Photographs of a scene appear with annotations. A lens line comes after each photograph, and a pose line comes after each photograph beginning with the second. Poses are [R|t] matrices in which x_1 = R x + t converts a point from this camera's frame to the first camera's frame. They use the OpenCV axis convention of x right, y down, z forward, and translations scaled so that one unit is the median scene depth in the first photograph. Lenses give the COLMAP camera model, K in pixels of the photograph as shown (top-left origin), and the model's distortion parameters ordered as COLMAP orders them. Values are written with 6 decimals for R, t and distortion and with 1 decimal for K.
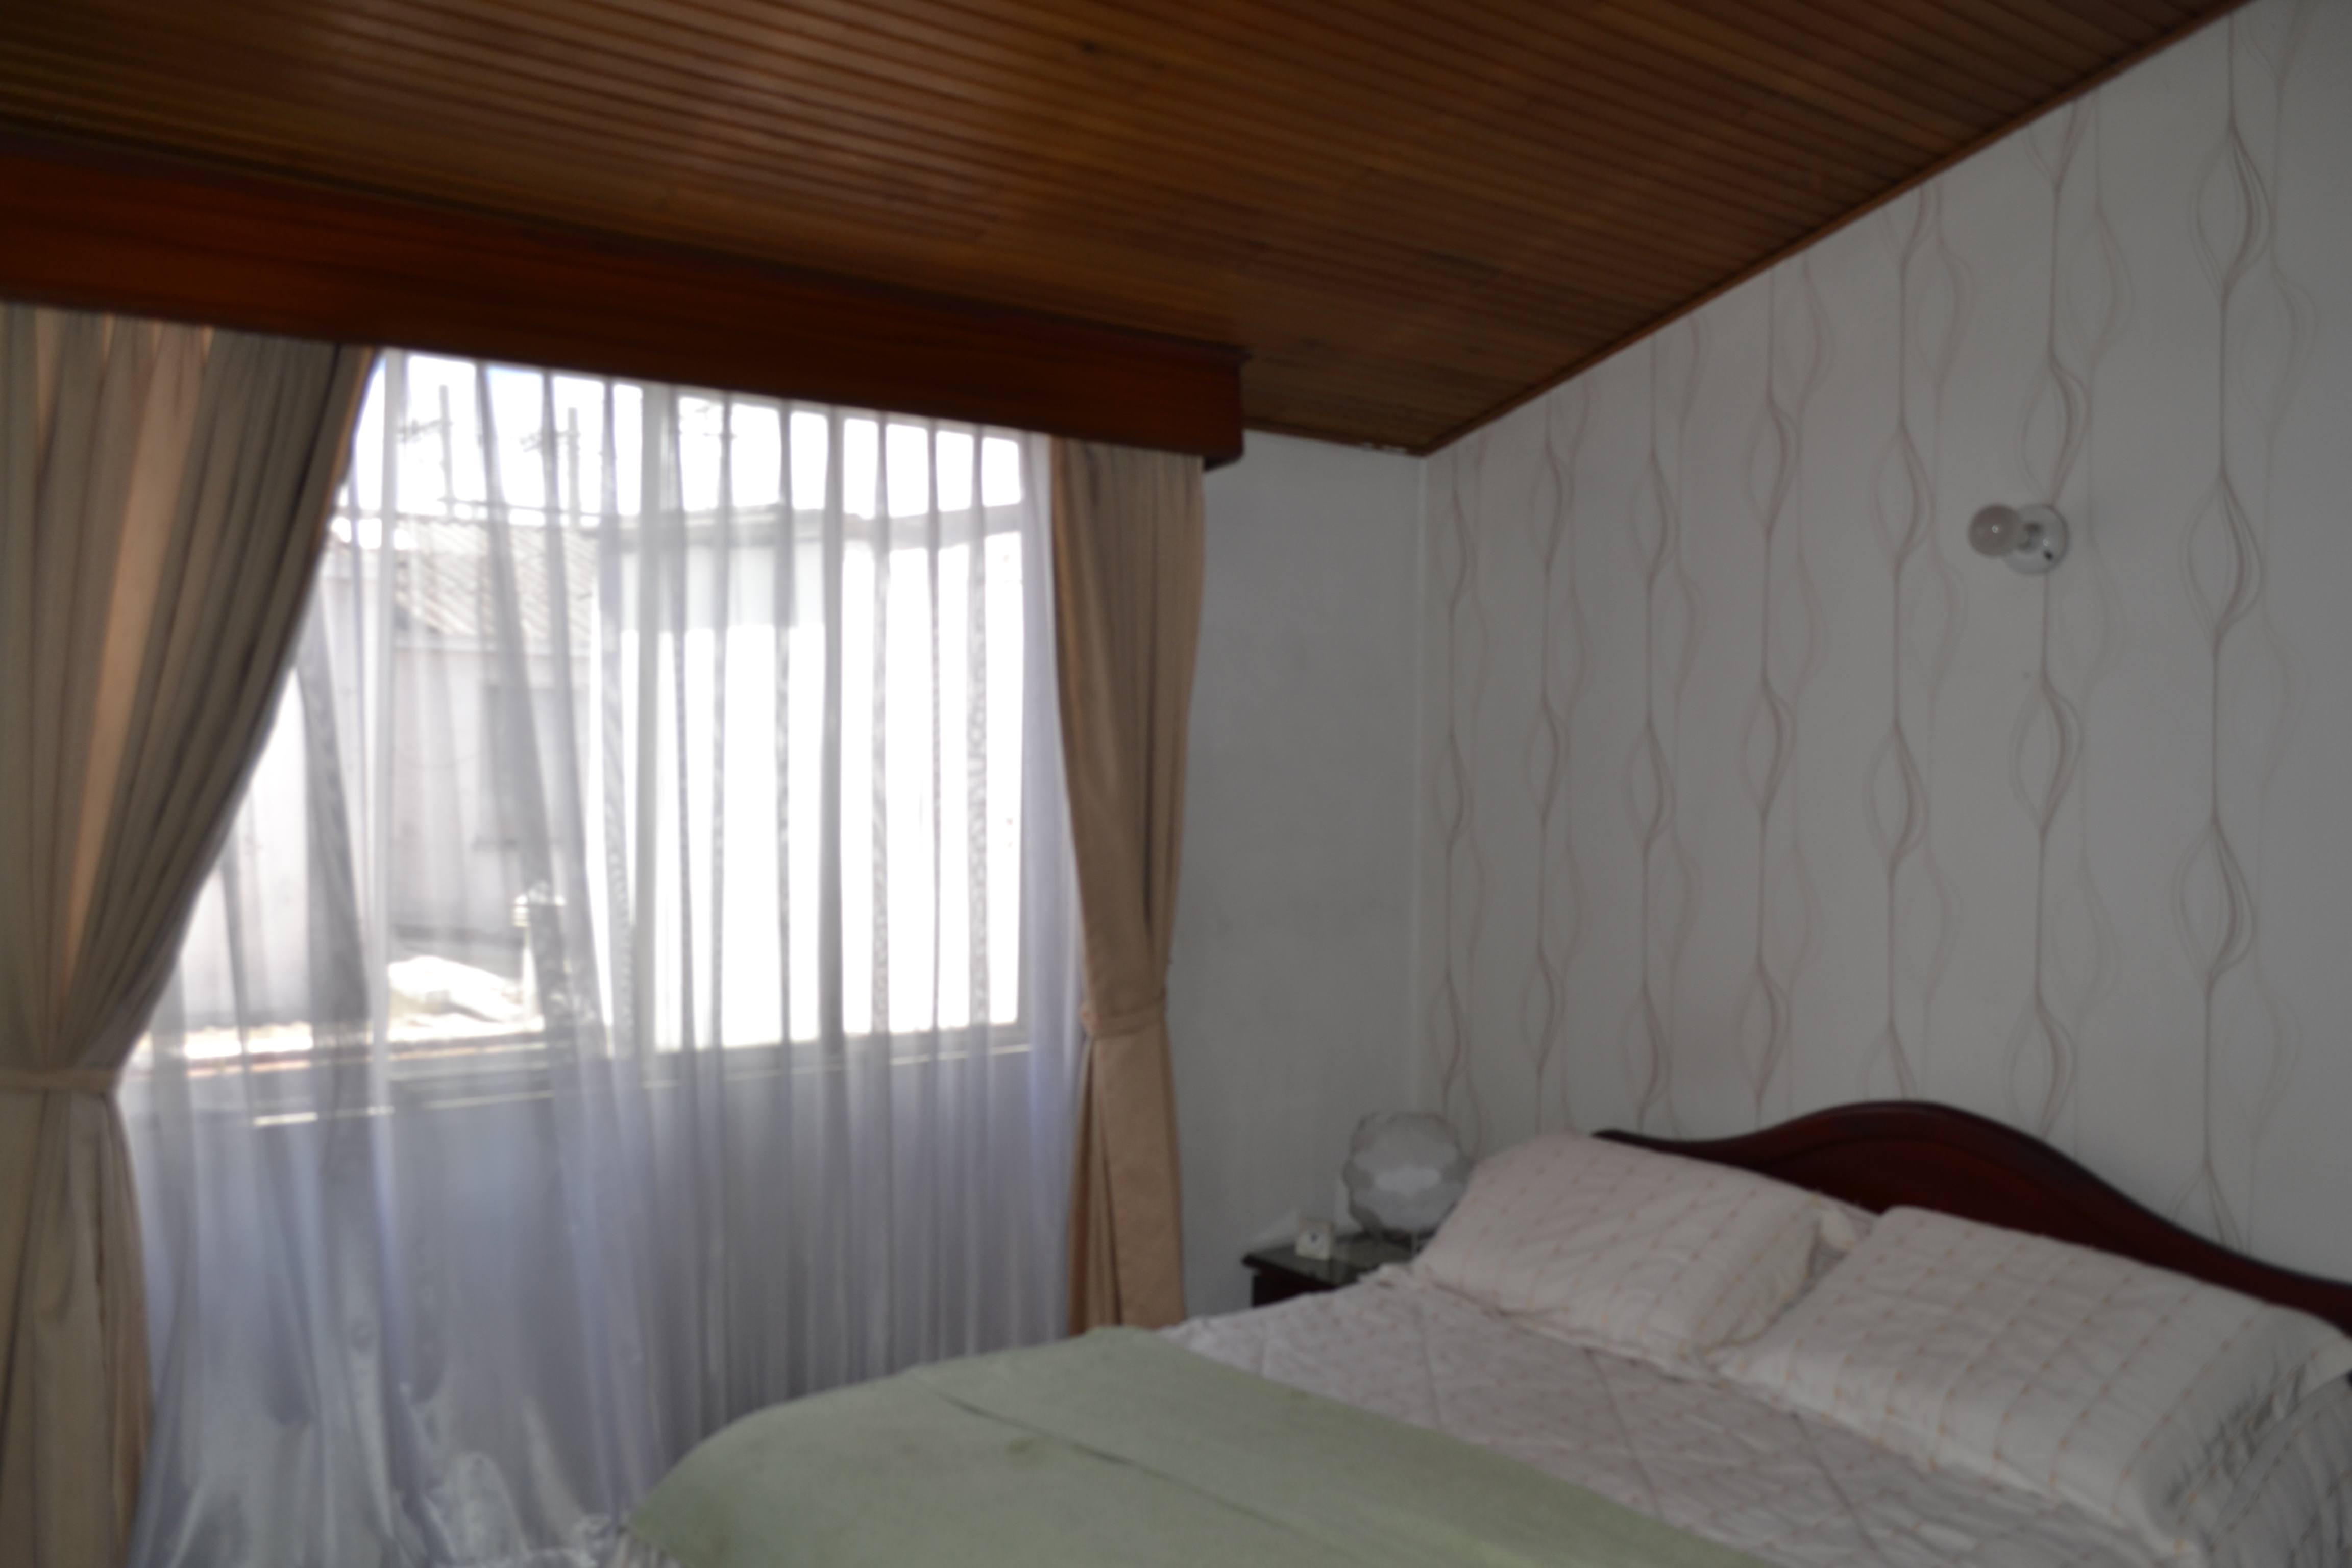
lens RADIAL K [[1844.2, 0, 1176.0], [0, 1844.2, 784.0], [0, 0, 1]] dist [-0.011988, -0.010068]
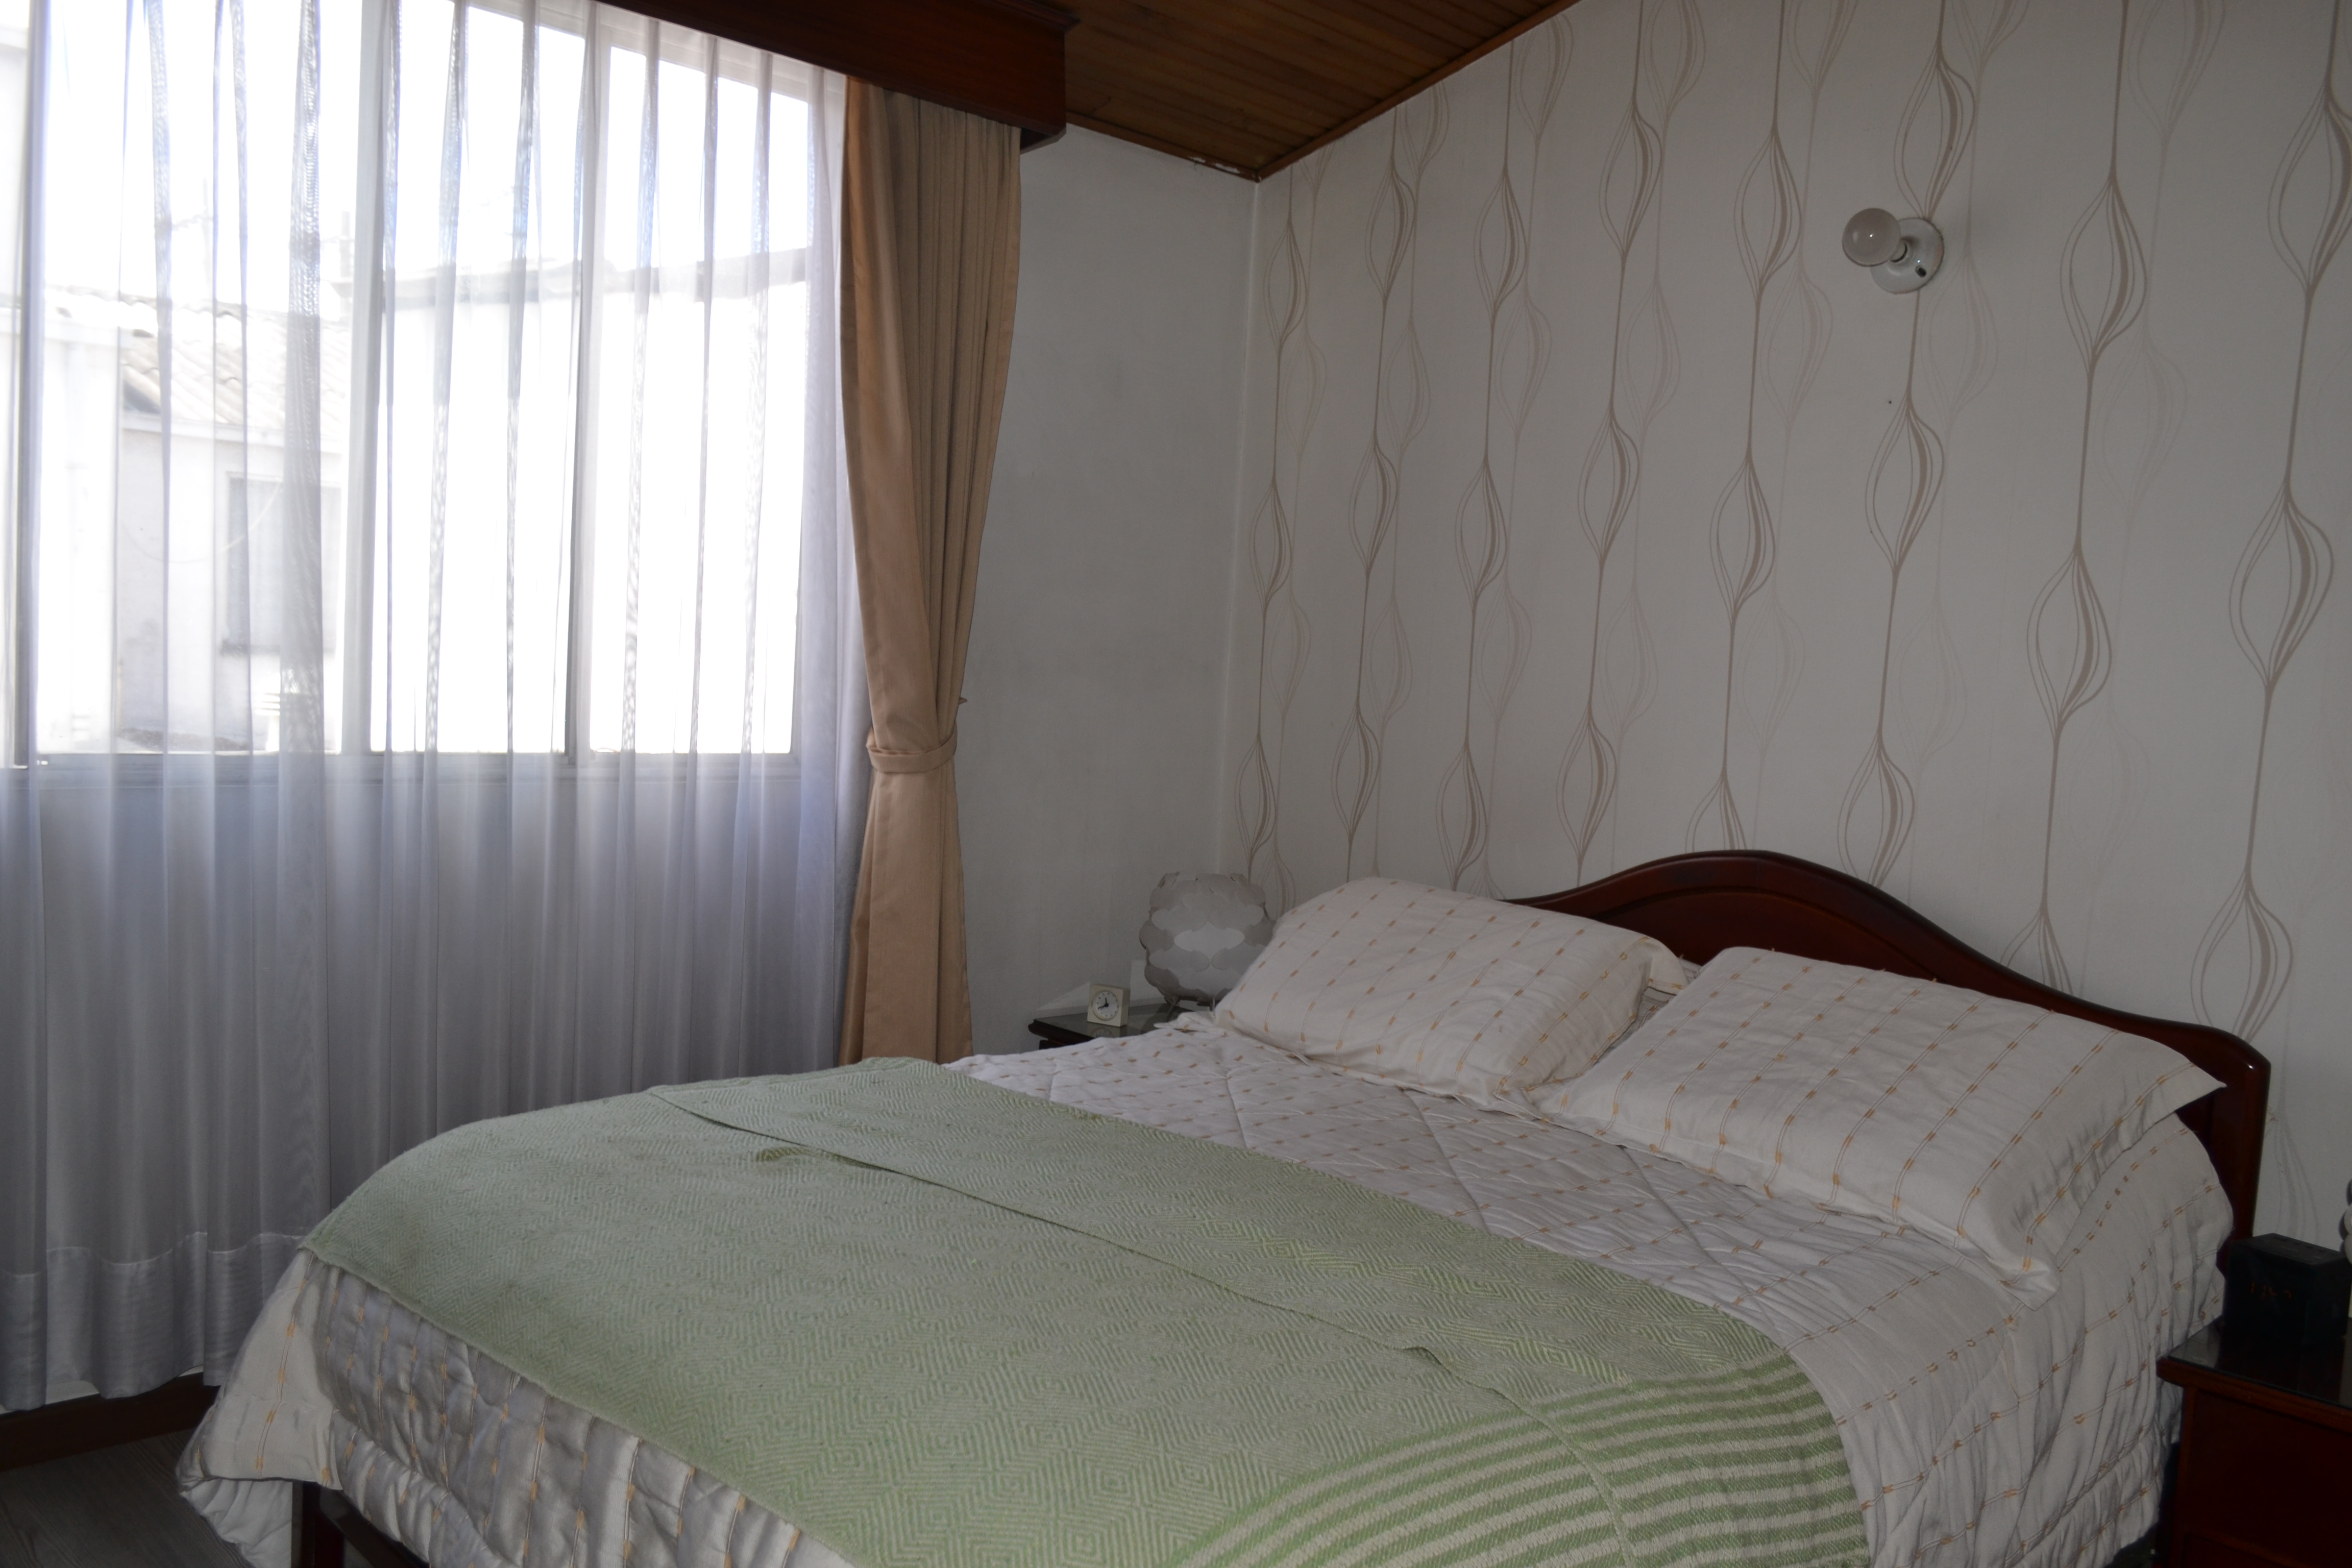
lens RADIAL K [[1844.2, 0, 1176.0], [0, 1844.2, 784.0], [0, 0, 1]] dist [-0.011988, -0.010068]
pose [[0.993127, 0.034764, 0.111764, 0.001749], [-0.042483, 0.996818, 0.067446, 0.094326], [-0.109064, -0.071731, 0.991443, 0.100010]]
